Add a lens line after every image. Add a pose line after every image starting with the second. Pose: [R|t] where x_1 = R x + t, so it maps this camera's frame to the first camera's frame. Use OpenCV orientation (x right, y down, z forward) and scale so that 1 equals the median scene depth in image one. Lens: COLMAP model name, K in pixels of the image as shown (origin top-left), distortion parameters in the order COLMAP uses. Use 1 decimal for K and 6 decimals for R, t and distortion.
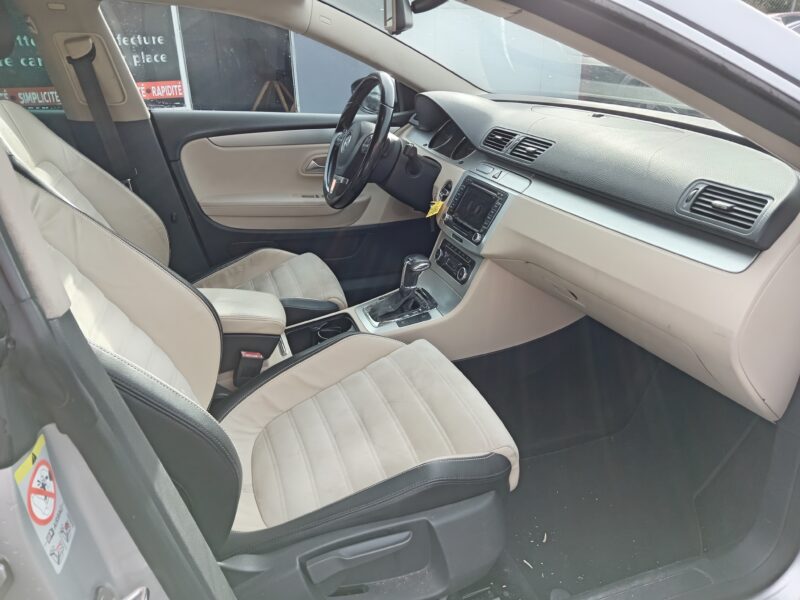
lens RADIAL K [[590.6, 0, 396.5], [0, 590.6, 300.8], [0, 0, 1]] dist [0.045076, -0.101758]
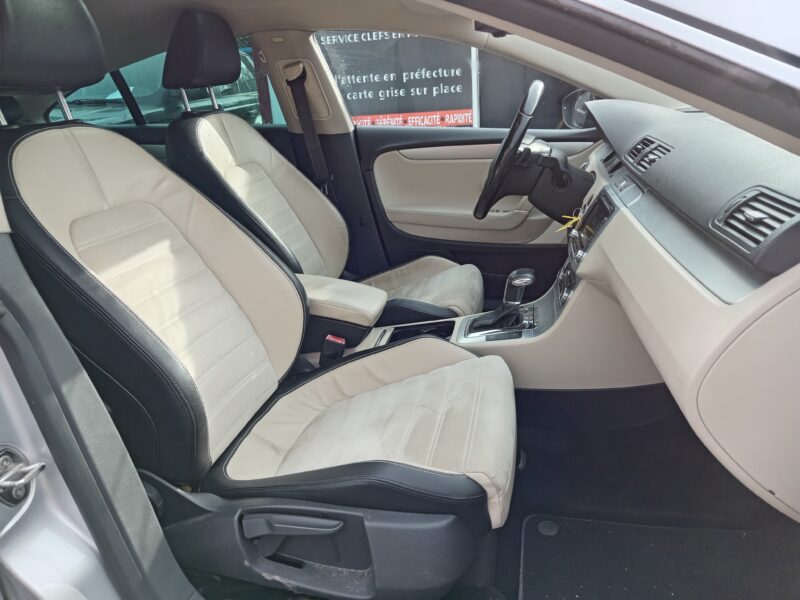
lens RADIAL K [[590.6, 0, 396.5], [0, 590.6, 300.8], [0, 0, 1]] dist [0.045076, -0.101758]
pose [[0.862754, 0.132502, -0.487953, 0.273490], [-0.156491, 0.987643, -0.008501, 0.009550], [0.480797, 0.083695, 0.872828, 0.076719]]
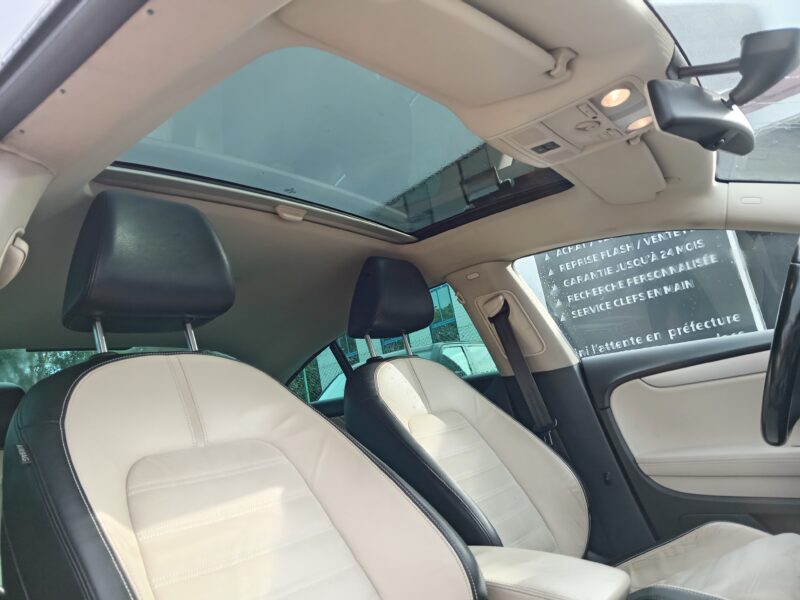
lens RADIAL K [[590.6, 0, 396.5], [0, 590.6, 300.8], [0, 0, 1]] dist [0.045076, -0.101758]
pose [[0.546633, -0.255939, -0.797300, 0.203587], [-0.164331, 0.900842, -0.401844, 0.018658], [0.821089, 0.350682, 0.450371, 0.341179]]
